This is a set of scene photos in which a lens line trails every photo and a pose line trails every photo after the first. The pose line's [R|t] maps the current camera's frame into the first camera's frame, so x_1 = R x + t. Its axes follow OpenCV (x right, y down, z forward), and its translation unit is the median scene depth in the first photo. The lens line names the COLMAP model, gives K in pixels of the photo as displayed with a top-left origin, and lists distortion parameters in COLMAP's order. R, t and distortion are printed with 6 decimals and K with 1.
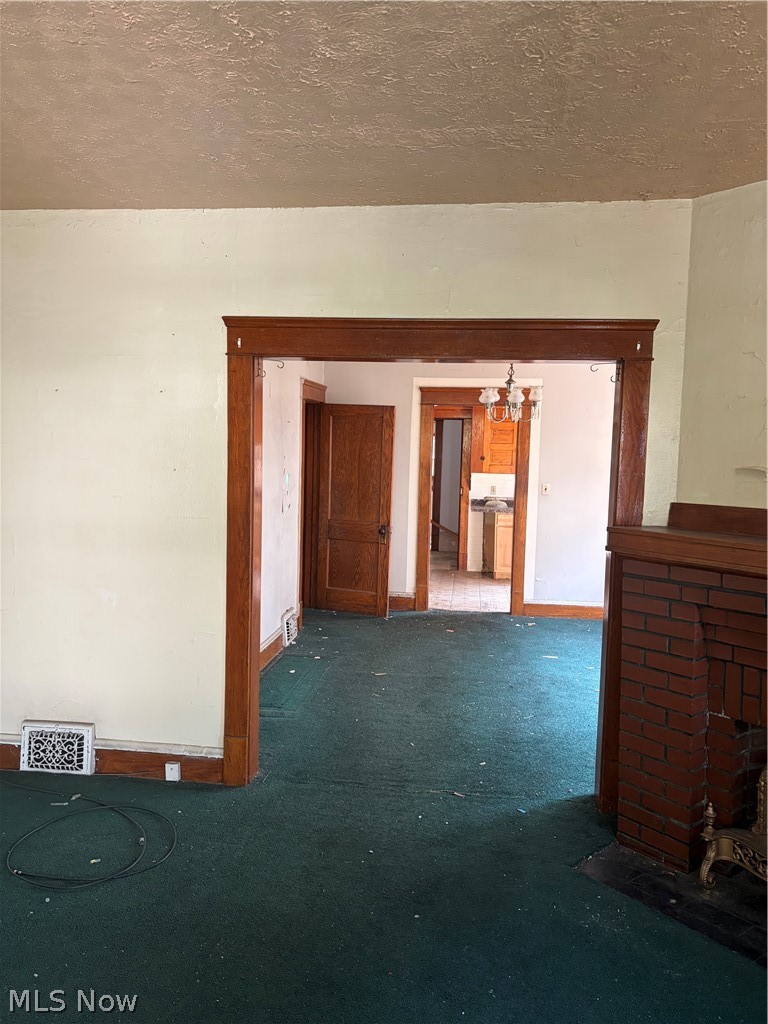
lens RADIAL K [[782.6, 0, 380.6], [0, 782.6, 509.8], [0, 0, 1]] dist [0.033846, -0.040400]
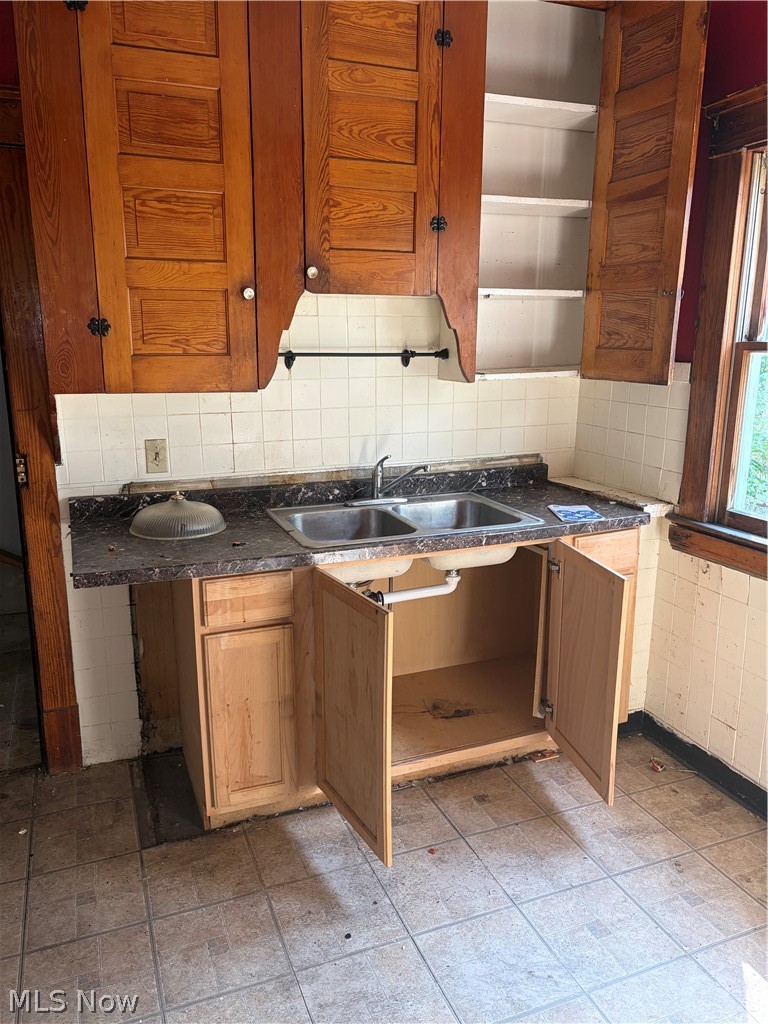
lens RADIAL K [[782.6, 0, 378.2], [0, 782.6, 510.1], [0, 0, 1]] dist [0.033846, -0.040400]
pose [[0.885315, -0.122888, 0.448459, 0.258088], [0.053929, 0.985073, 0.163470, -0.128216], [-0.461853, -0.120538, 0.878728, 2.096770]]
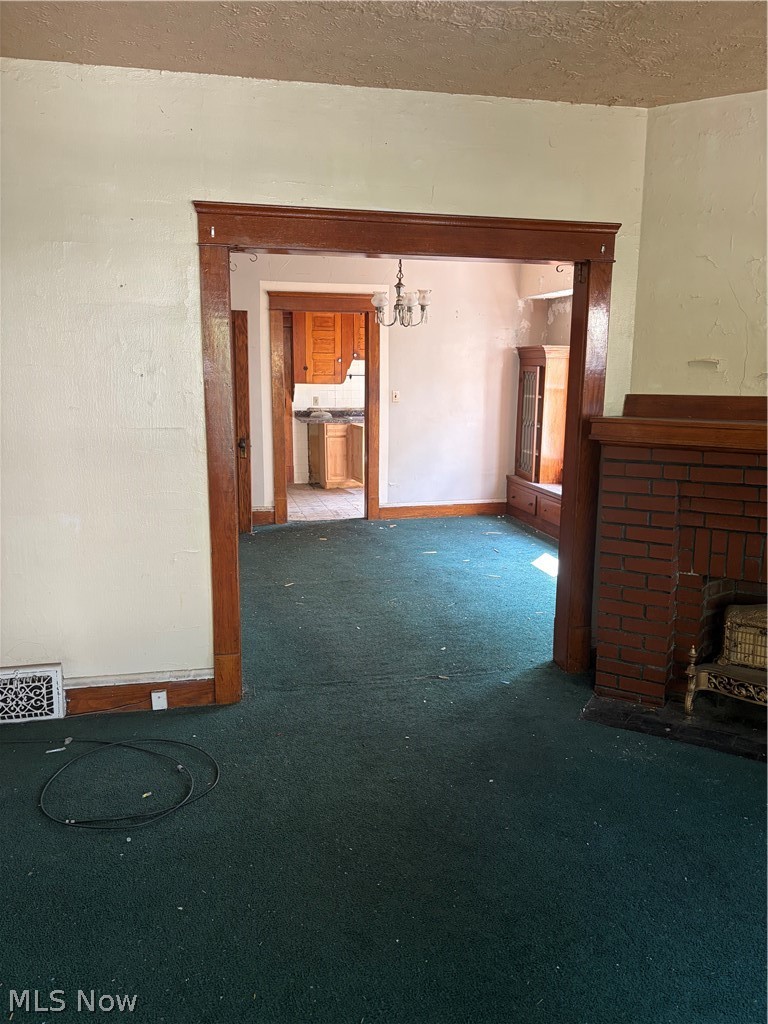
lens RADIAL K [[782.6, 0, 390.4], [0, 782.6, 515.3], [0, 0, 1]] dist [0.033846, -0.040400]
pose [[0.942260, -0.080249, 0.325124, -0.293701], [0.043042, 0.991832, 0.120066, 0.011684], [-0.332104, -0.099139, 0.938018, 0.044521]]
